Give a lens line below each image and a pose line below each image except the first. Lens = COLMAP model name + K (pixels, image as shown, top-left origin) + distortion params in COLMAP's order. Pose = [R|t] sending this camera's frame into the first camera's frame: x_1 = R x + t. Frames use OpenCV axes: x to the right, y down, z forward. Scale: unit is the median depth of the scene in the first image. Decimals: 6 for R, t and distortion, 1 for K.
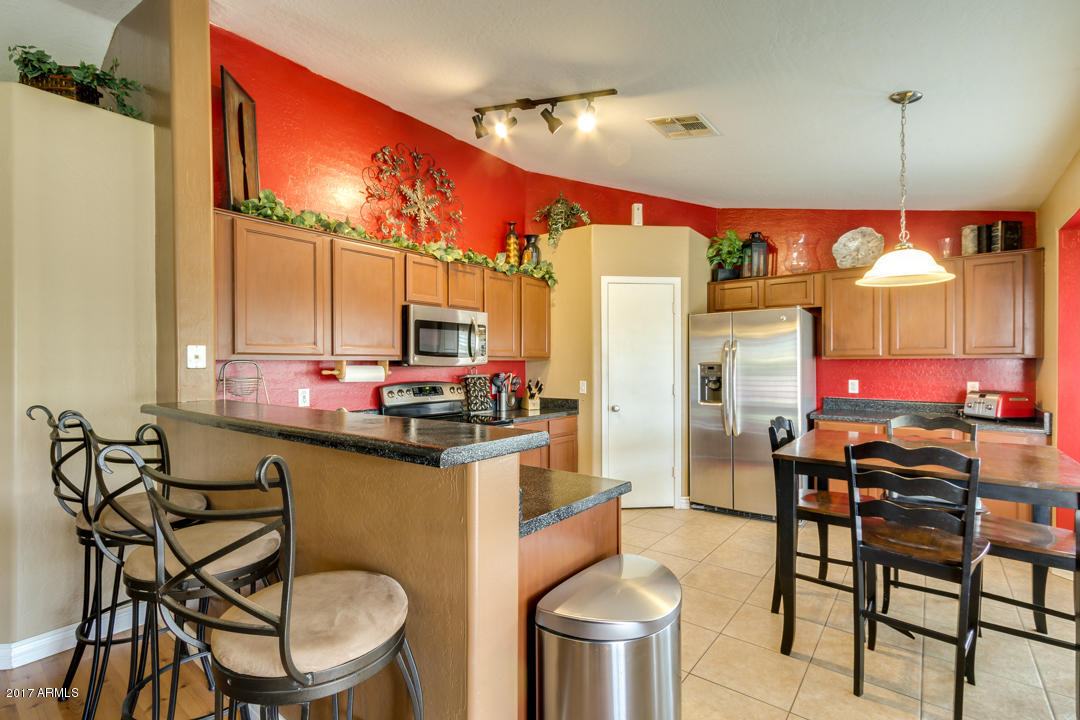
lens RADIAL K [[493.7, 0, 549.3], [0, 493.7, 361.2], [0, 0, 1]] dist [-0.002063, -0.000647]
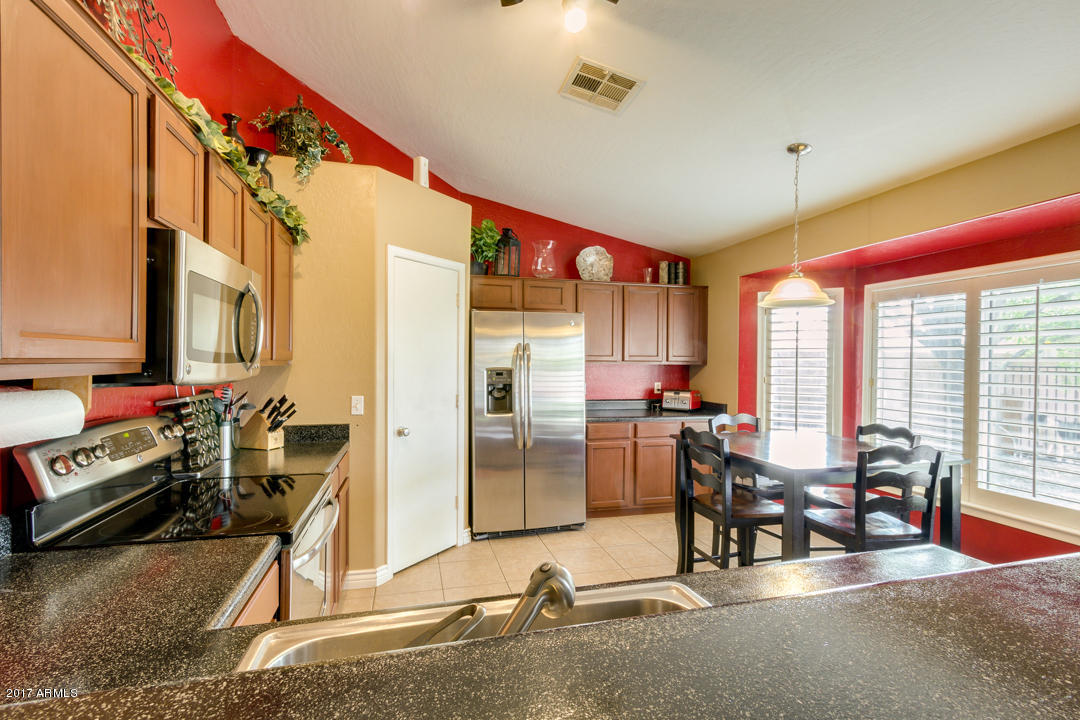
lens RADIAL K [[493.7, 0, 532.0], [0, 493.7, 358.7], [0, 0, 1]] dist [-0.002063, -0.000647]
pose [[0.611273, 0.007725, 0.791382, -0.324029], [-0.010835, 0.999940, -0.001392, -0.012285], [-0.791345, -0.007724, 0.611321, 0.416661]]
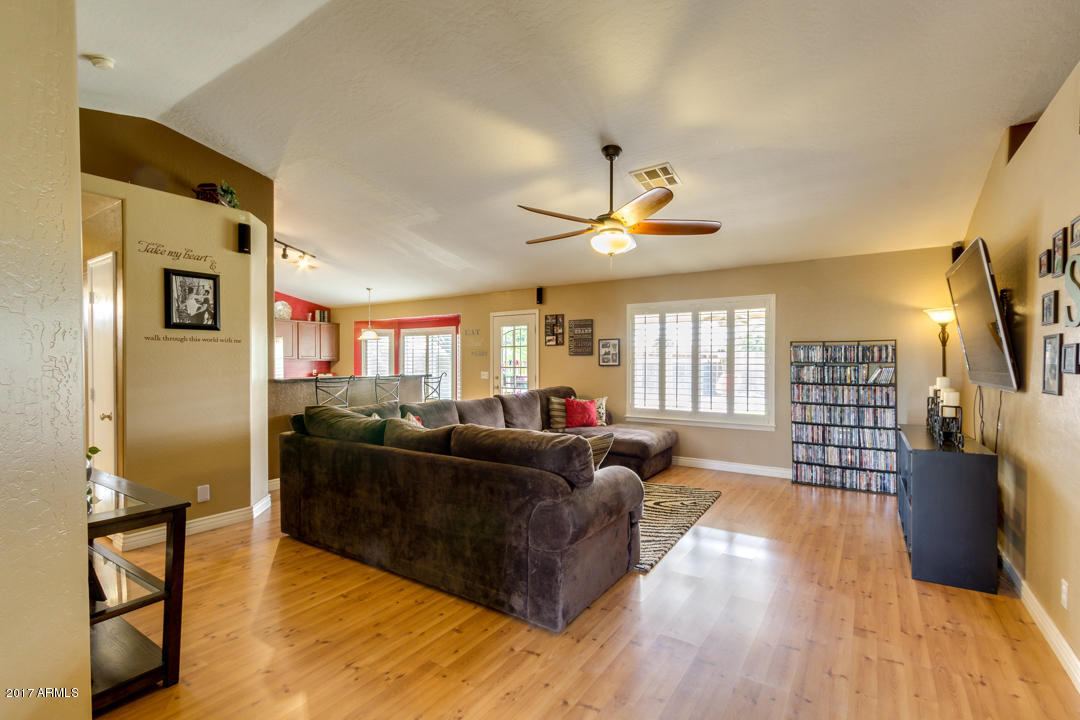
lens RADIAL K [[493.7, 0, 544.7], [0, 493.7, 366.3], [0, 0, 1]] dist [-0.002063, -0.000647]
pose [[-0.075048, -0.005266, 0.997166, -1.615020], [-0.003364, 0.999982, 0.005028, 0.007441], [-0.997174, -0.002977, -0.075065, -0.012784]]
